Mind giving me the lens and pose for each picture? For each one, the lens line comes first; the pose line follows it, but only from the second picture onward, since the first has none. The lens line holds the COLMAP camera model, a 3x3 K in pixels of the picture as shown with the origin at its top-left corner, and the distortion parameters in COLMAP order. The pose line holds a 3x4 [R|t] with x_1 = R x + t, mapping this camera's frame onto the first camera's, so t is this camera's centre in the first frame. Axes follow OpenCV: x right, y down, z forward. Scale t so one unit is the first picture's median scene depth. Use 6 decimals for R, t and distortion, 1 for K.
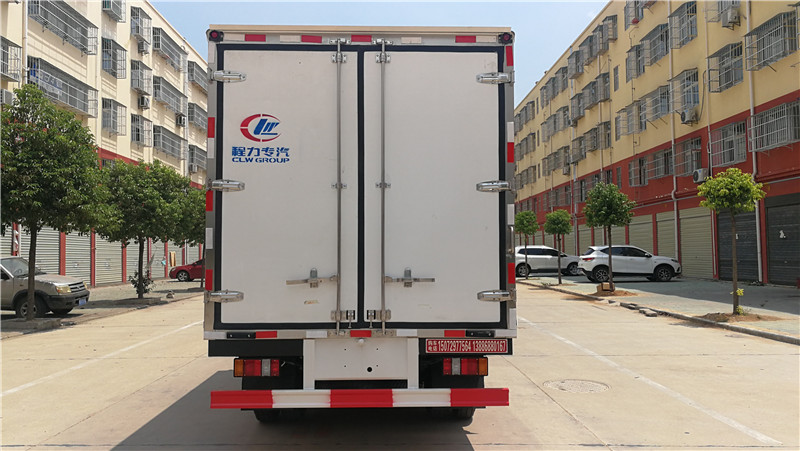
lens RADIAL K [[640.2, 0, 403.0], [0, 640.2, 219.7], [0, 0, 1]] dist [0.042458, -0.026320]
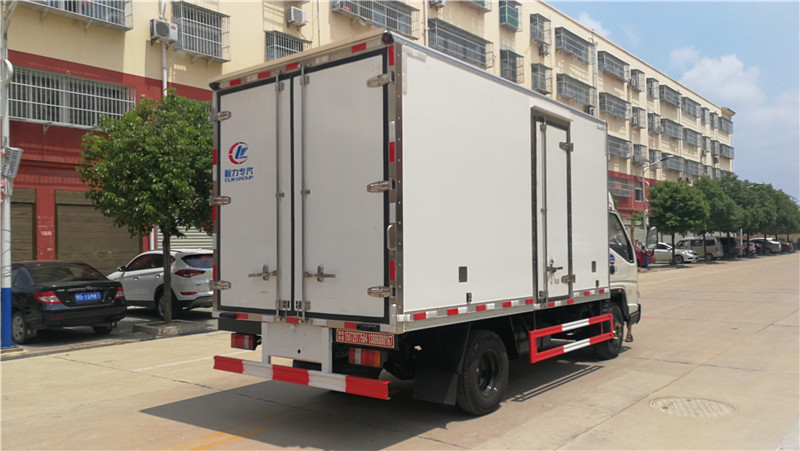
lens RADIAL K [[640.2, 0, 407.9], [0, 640.2, 226.4], [0, 0, 1]] dist [0.042458, -0.026320]
pose [[0.770426, -0.031348, -0.636758, 0.835028], [0.050555, 0.998649, 0.012003, 0.002205], [0.635522, -0.041439, 0.770970, 0.231613]]
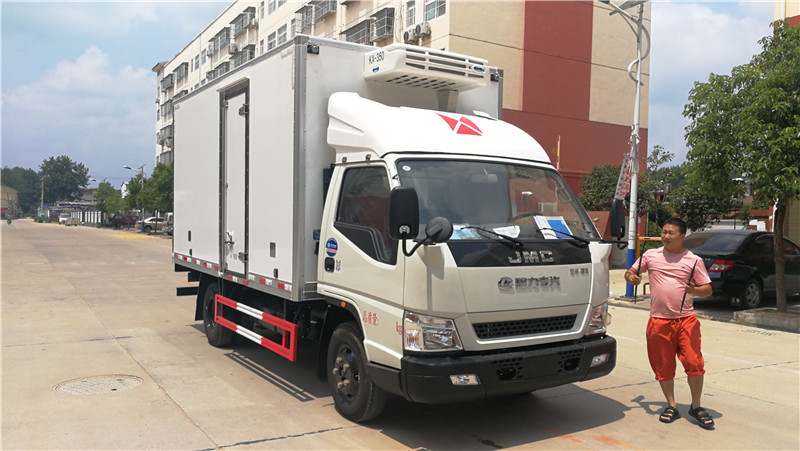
lens RADIAL K [[640.2, 0, 393.4], [0, 640.2, 225.1], [0, 0, 1]] dist [0.042458, -0.026320]
pose [[-0.860213, -0.001202, -0.509934, 0.581107], [0.018131, 0.999293, -0.032942, 0.148873], [0.509613, -0.037583, -0.859583, 3.032207]]
